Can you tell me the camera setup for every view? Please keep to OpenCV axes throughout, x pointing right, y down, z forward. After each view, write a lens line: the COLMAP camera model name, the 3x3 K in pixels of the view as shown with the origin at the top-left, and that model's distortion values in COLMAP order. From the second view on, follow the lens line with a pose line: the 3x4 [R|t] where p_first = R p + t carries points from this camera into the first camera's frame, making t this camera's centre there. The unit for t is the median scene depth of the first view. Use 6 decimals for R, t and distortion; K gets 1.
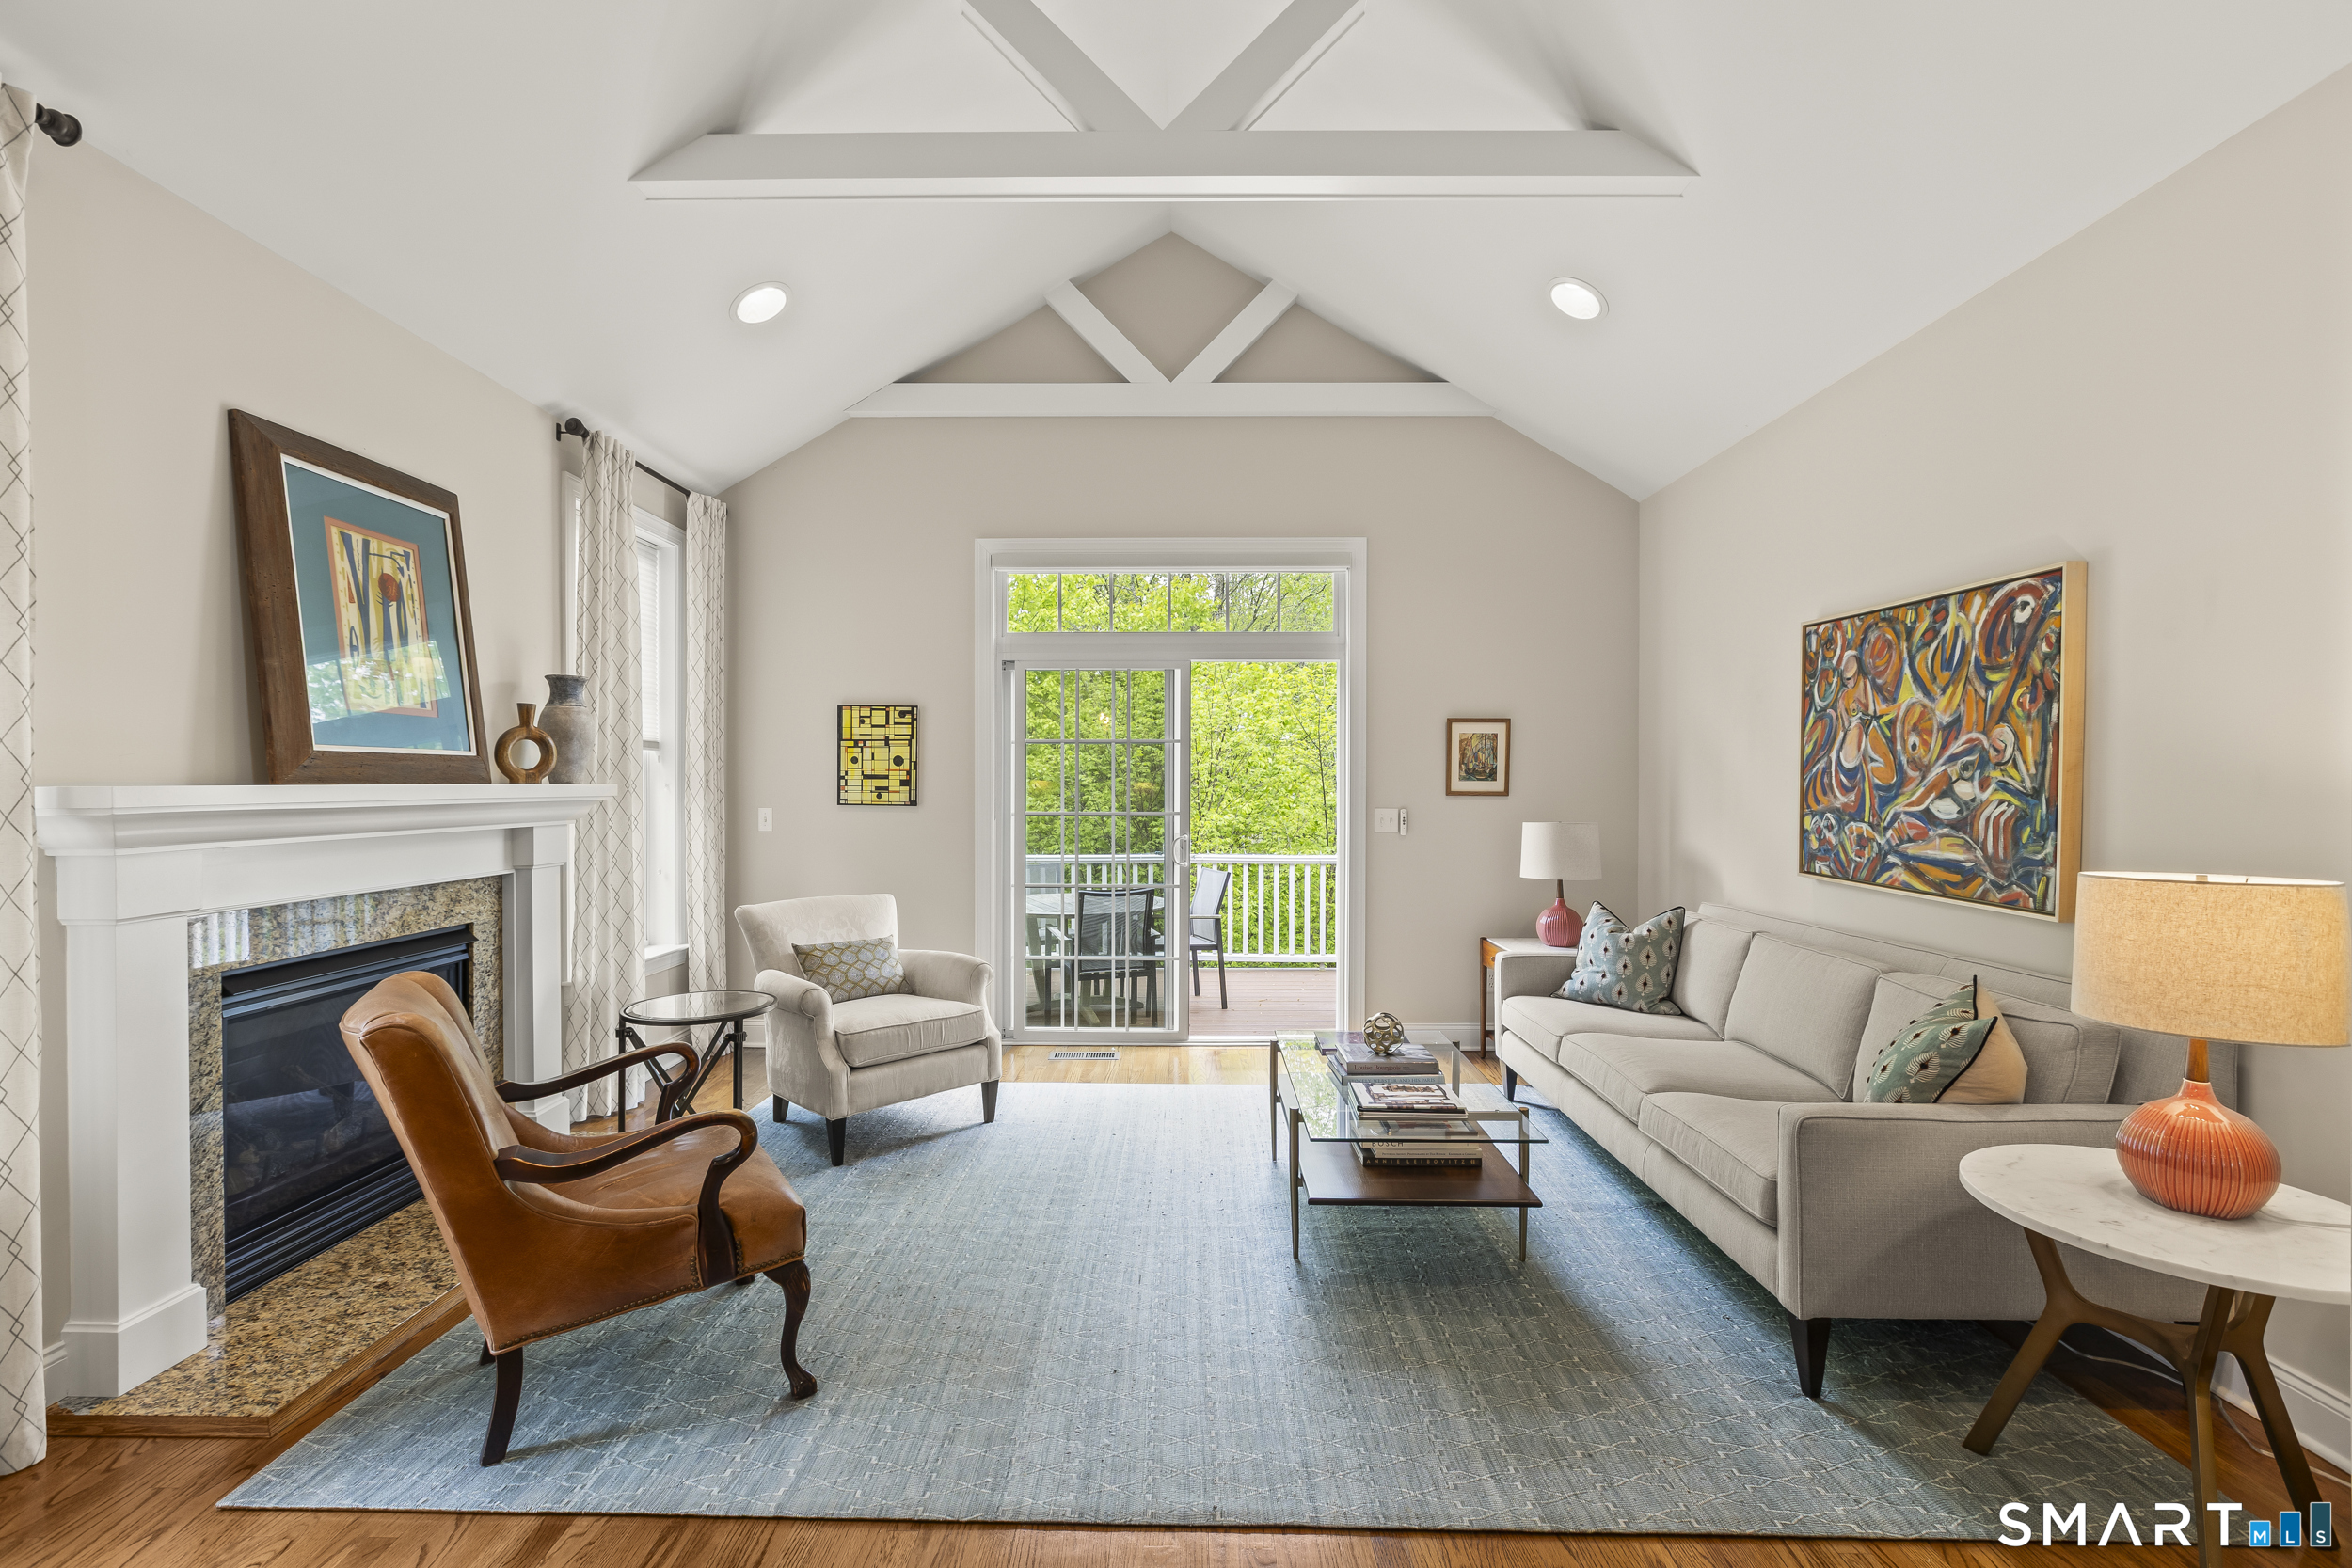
lens RADIAL K [[1039.0, 0, 1154.7], [0, 1039.0, 786.6], [0, 0, 1]] dist [-0.000394, -0.000490]
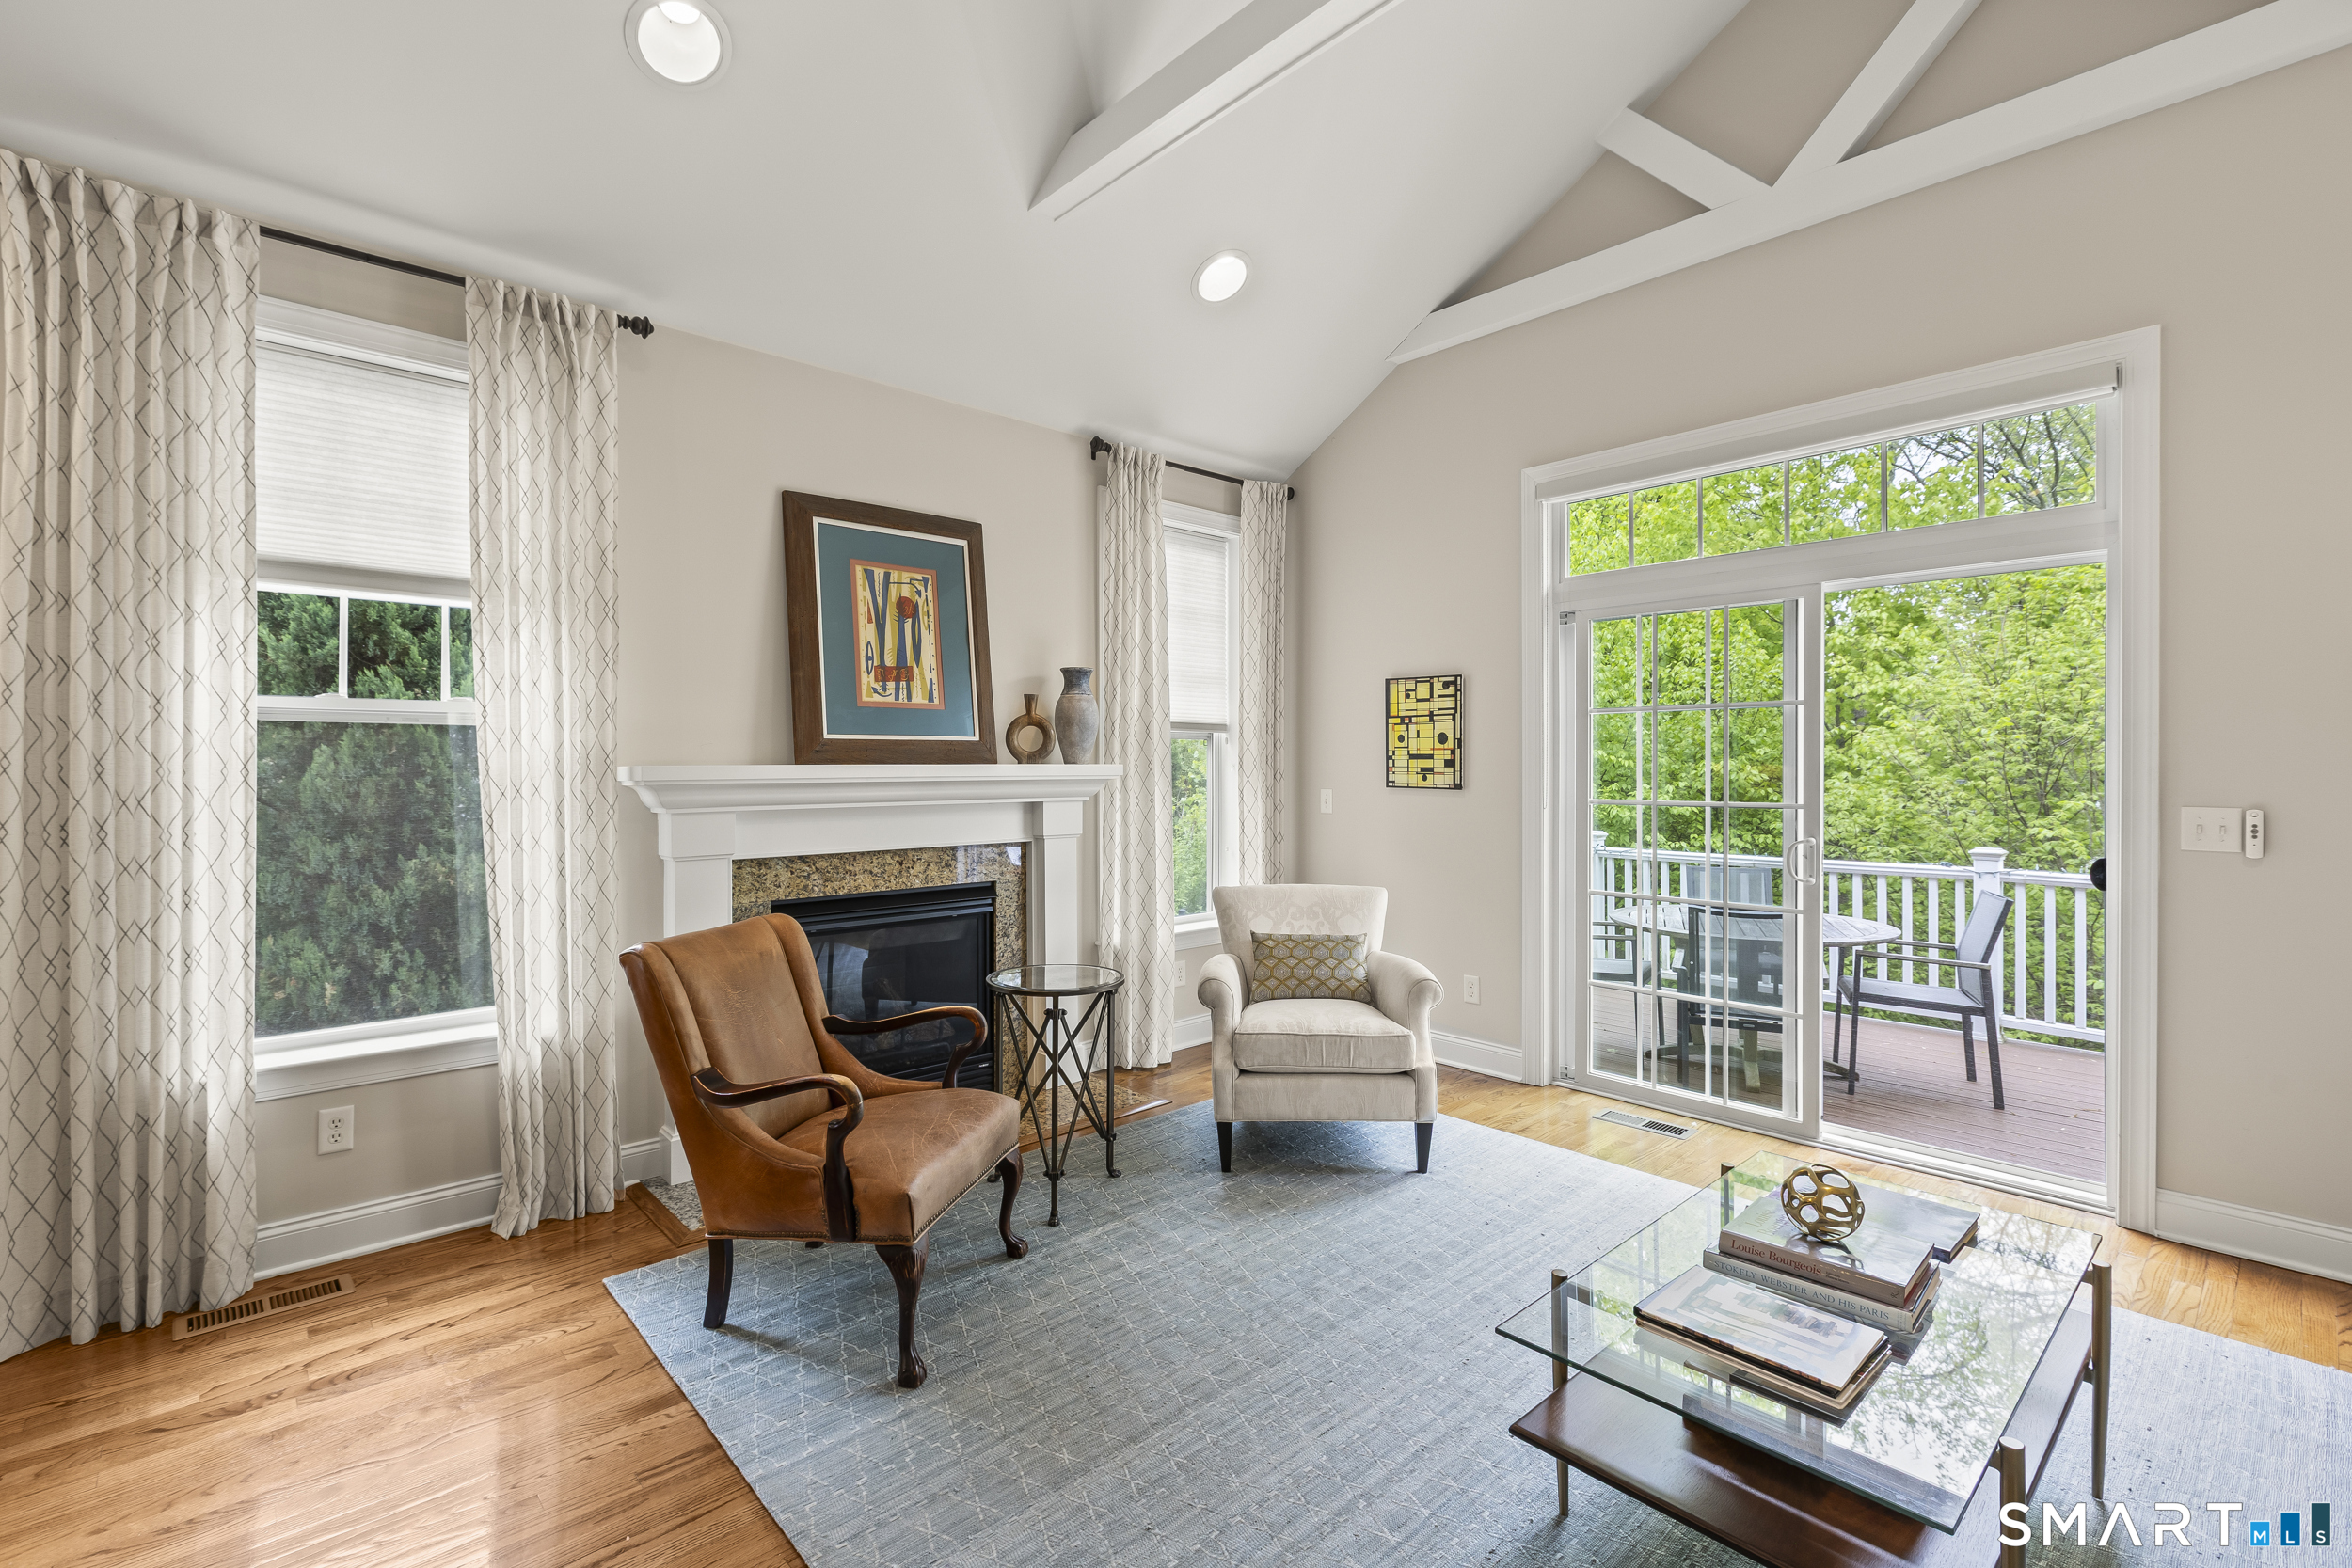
lens RADIAL K [[1050.1, 0, 1164.2], [0, 1050.1, 769.7], [0, 0, 1]] dist [-0.001199, -0.000666]
pose [[0.688144, 0.002038, -0.725571, 0.309811], [-0.001331, 0.999998, 0.001547, 0.001069], [0.725573, -0.000099, 0.688145, 0.277716]]
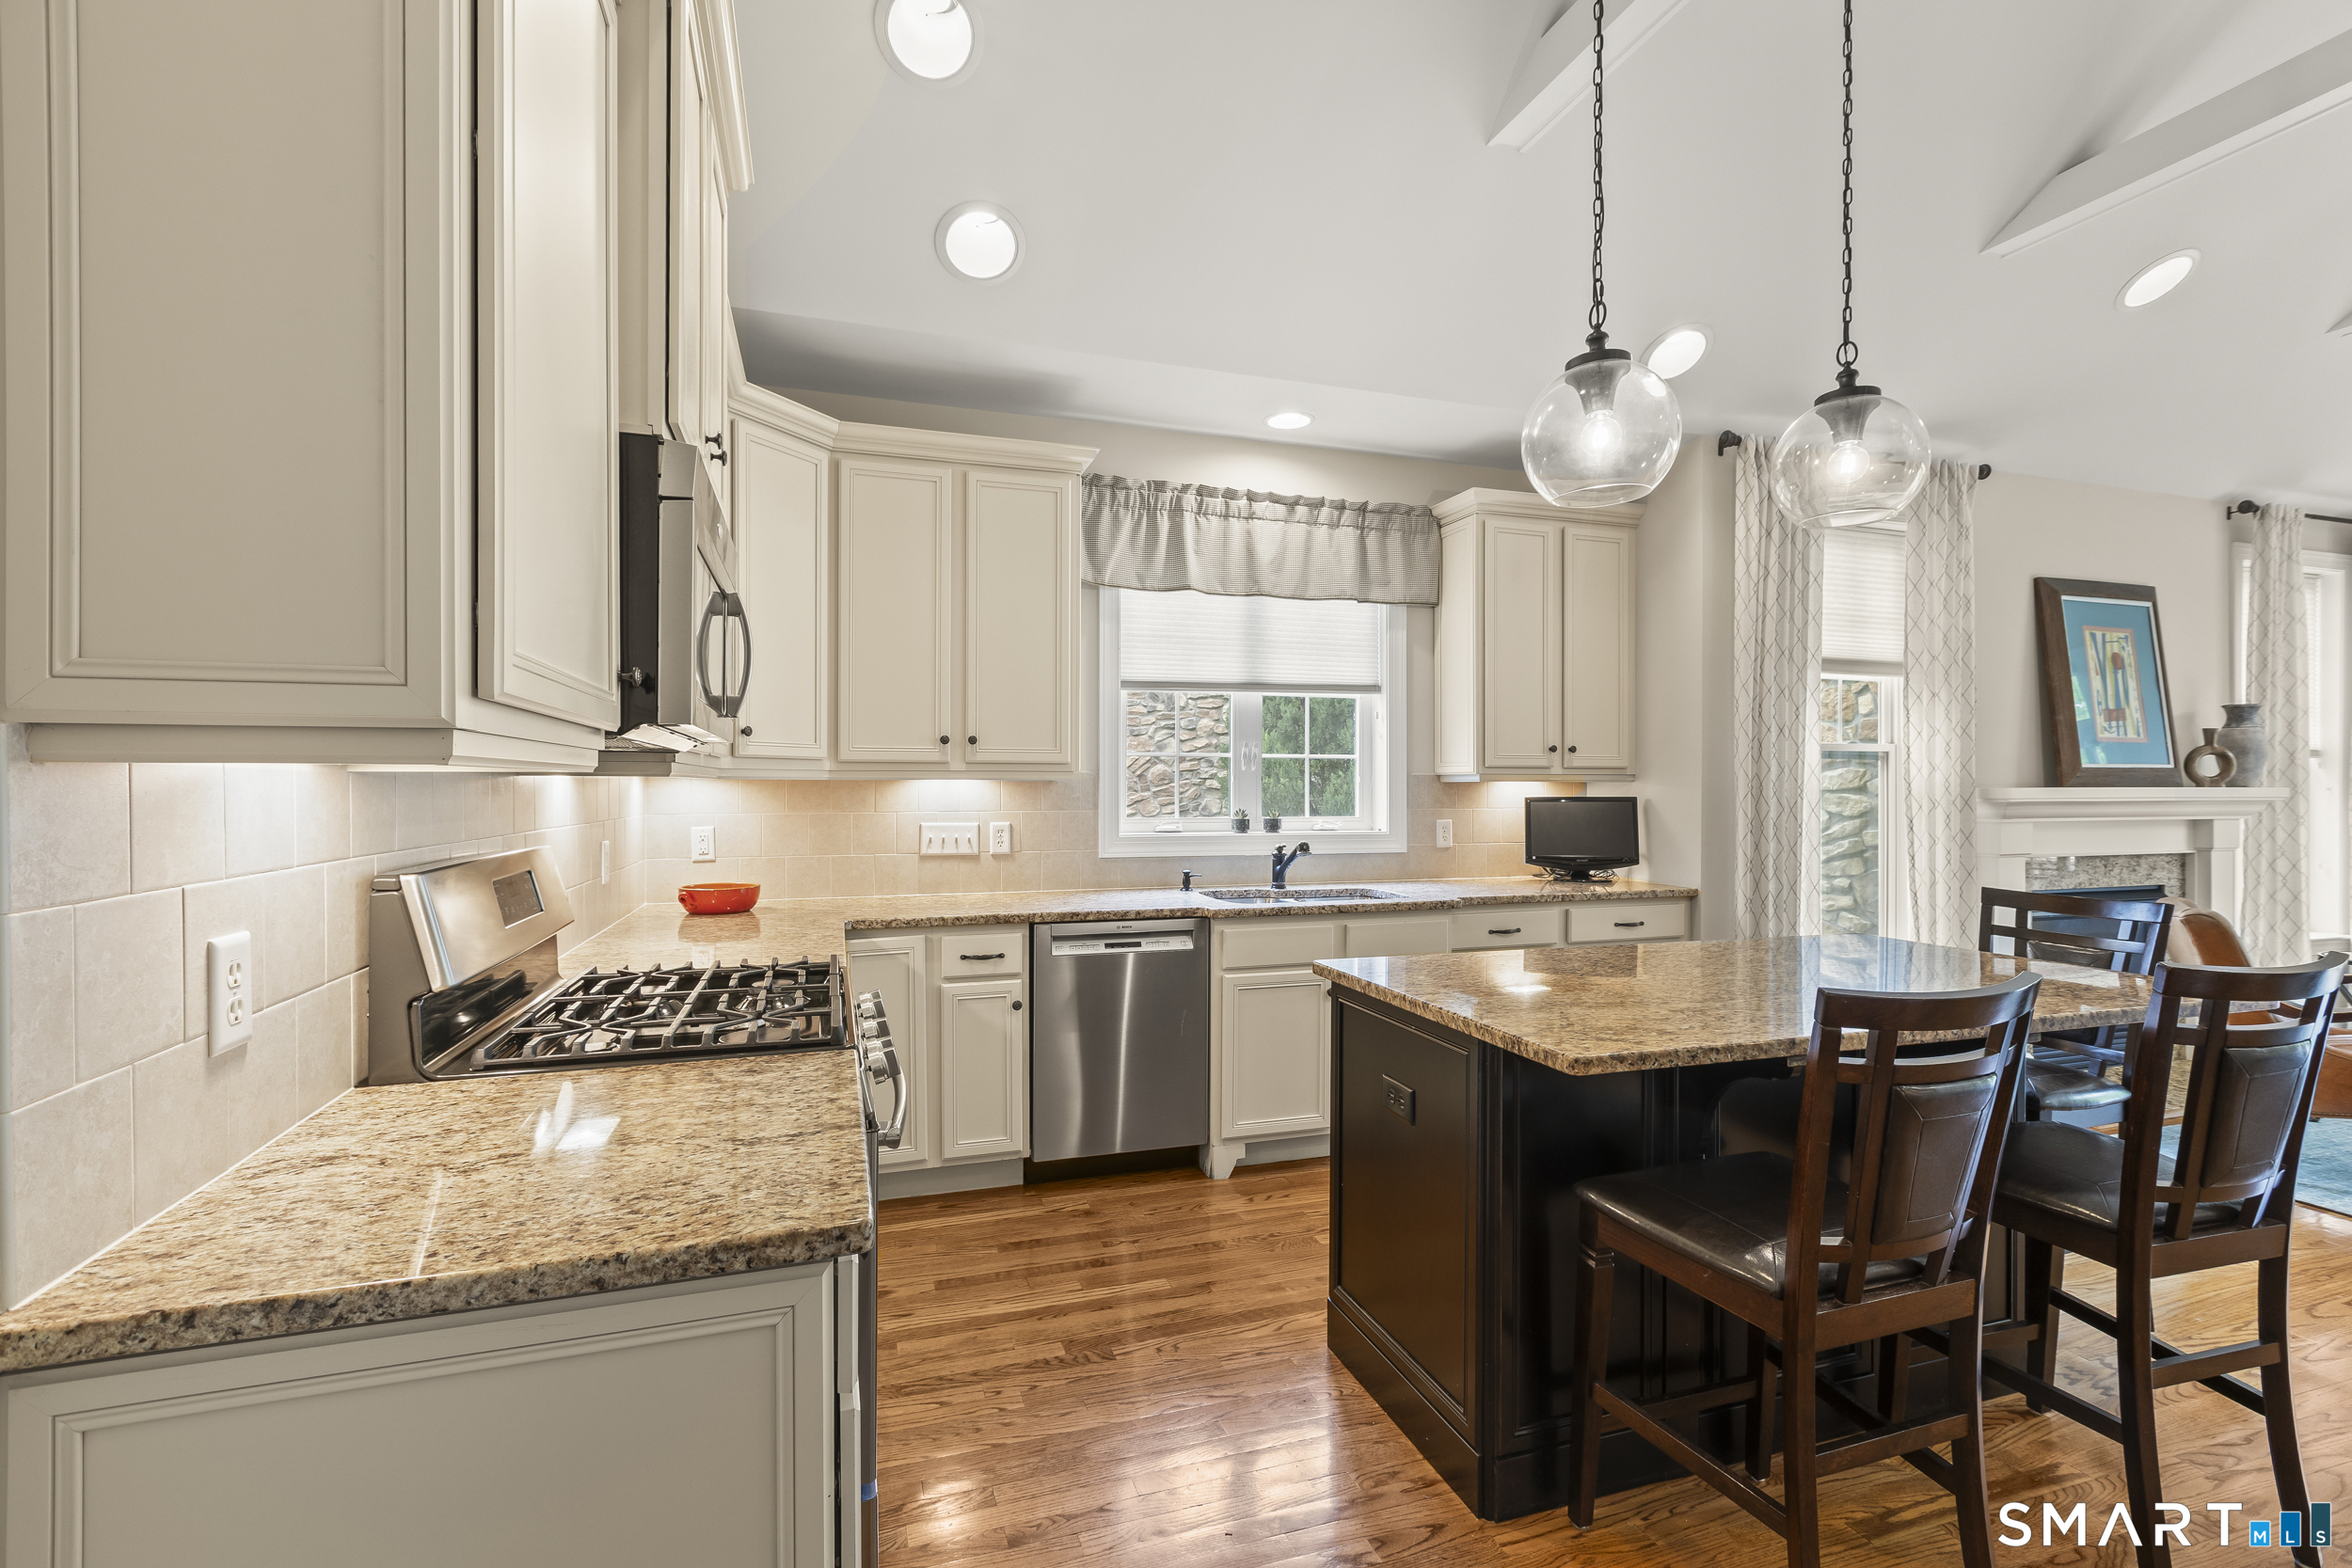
lens RADIAL K [[1045.4, 0, 1176.0], [0, 1045.4, 784.0], [0, 0, 1]] dist [0.000199, 0.000361]
pose [[0.343635, 0.002146, -0.939101, 0.196893], [-0.004788, 0.999988, 0.000533, -0.001158], [0.939091, 0.004314, 0.343641, -0.675755]]
